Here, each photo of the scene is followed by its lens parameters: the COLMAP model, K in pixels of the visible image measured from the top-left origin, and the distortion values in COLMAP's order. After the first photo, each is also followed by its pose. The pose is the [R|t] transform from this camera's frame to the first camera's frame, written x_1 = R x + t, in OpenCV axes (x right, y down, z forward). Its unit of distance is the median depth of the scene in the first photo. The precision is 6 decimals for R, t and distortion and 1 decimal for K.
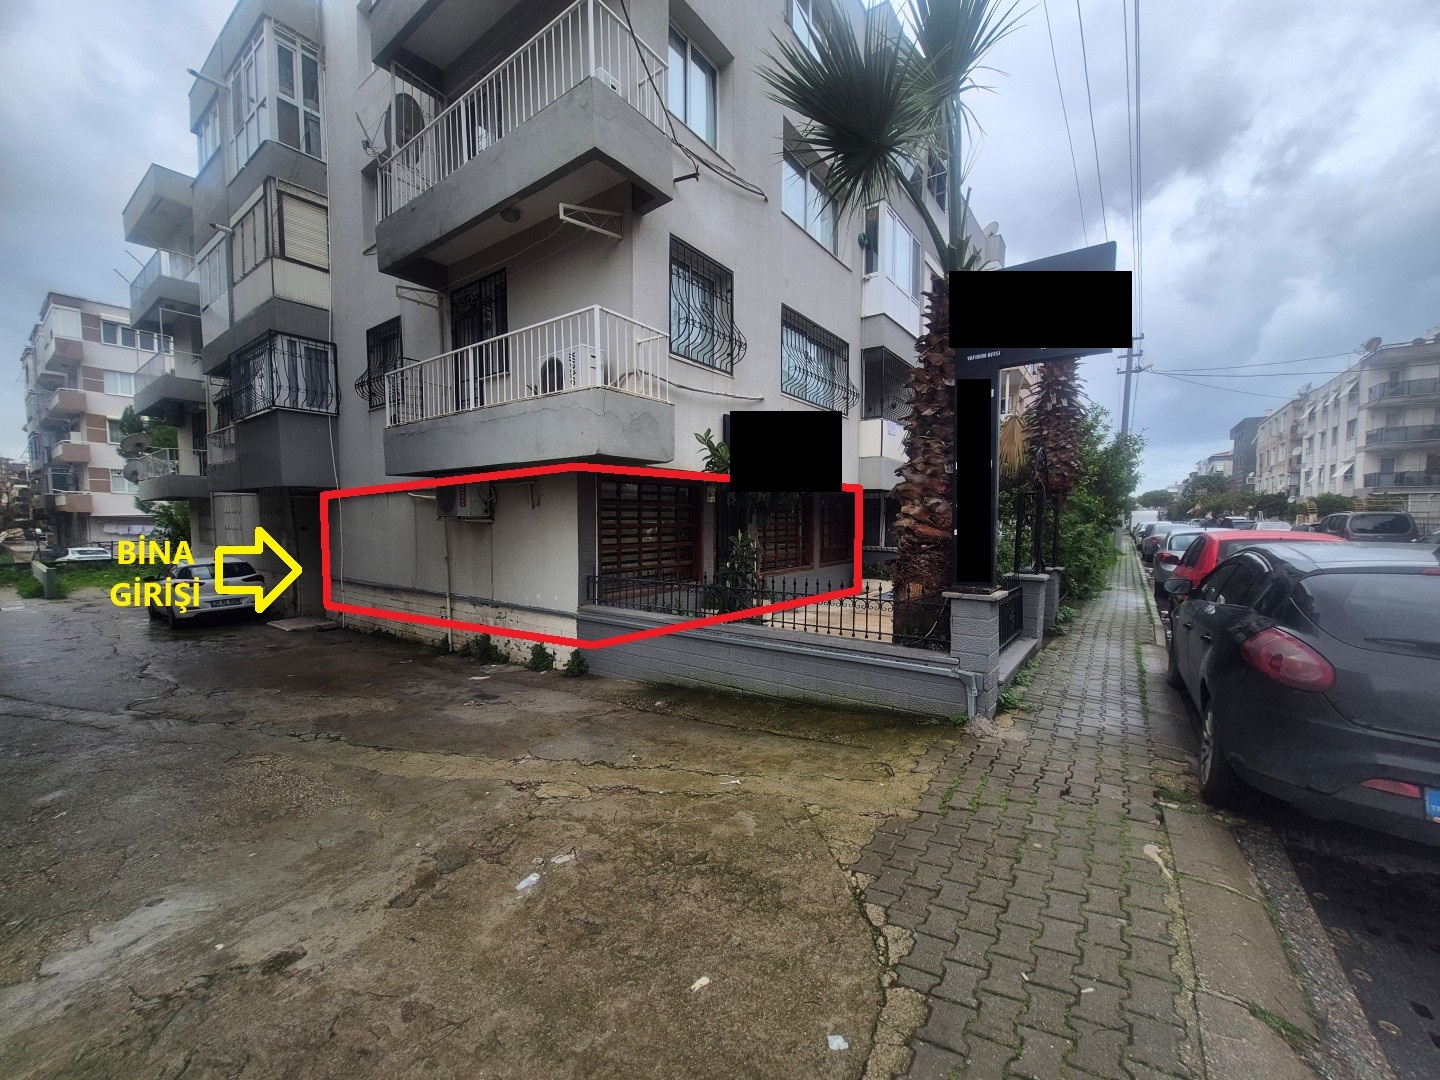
lens RADIAL K [[563.9, 0, 715.0], [0, 563.9, 551.0], [0, 0, 1]] dist [0.001787, -0.000066]
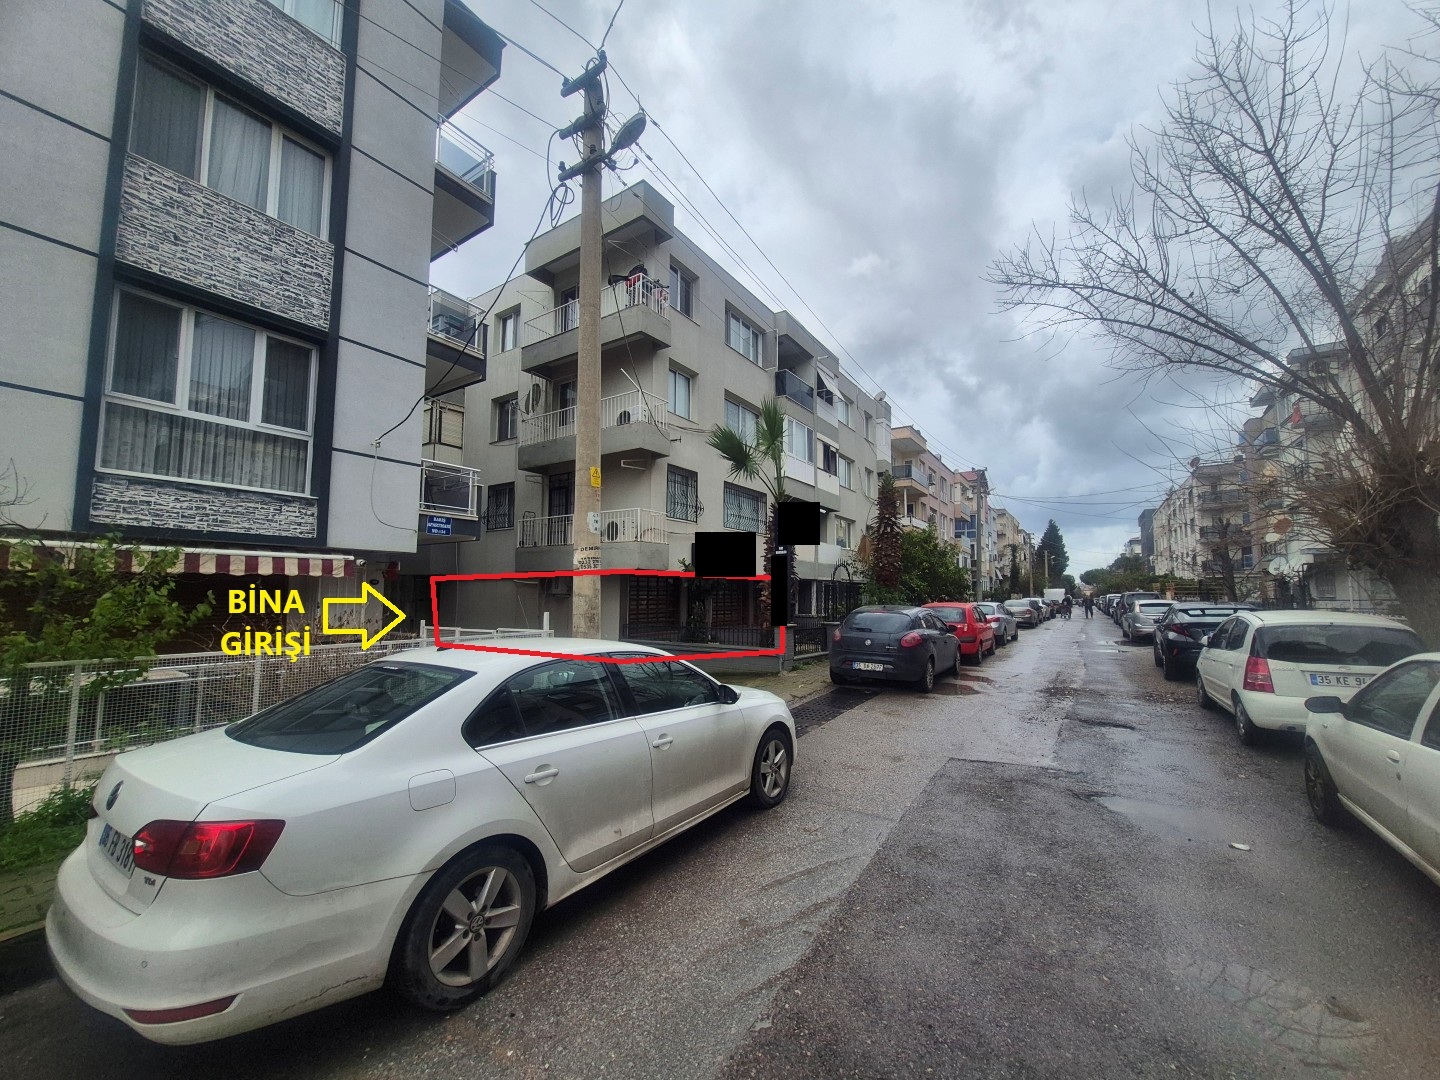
lens RADIAL K [[565.3, 0, 720.0], [0, 565.3, 540.0], [0, 0, 1]] dist [-0.004850, -0.000164]
pose [[0.998622, 0.009761, 0.051569, 0.010448], [-0.001943, 0.988757, -0.149521, 0.044341], [-0.052449, 0.149215, 0.987413, -0.981350]]
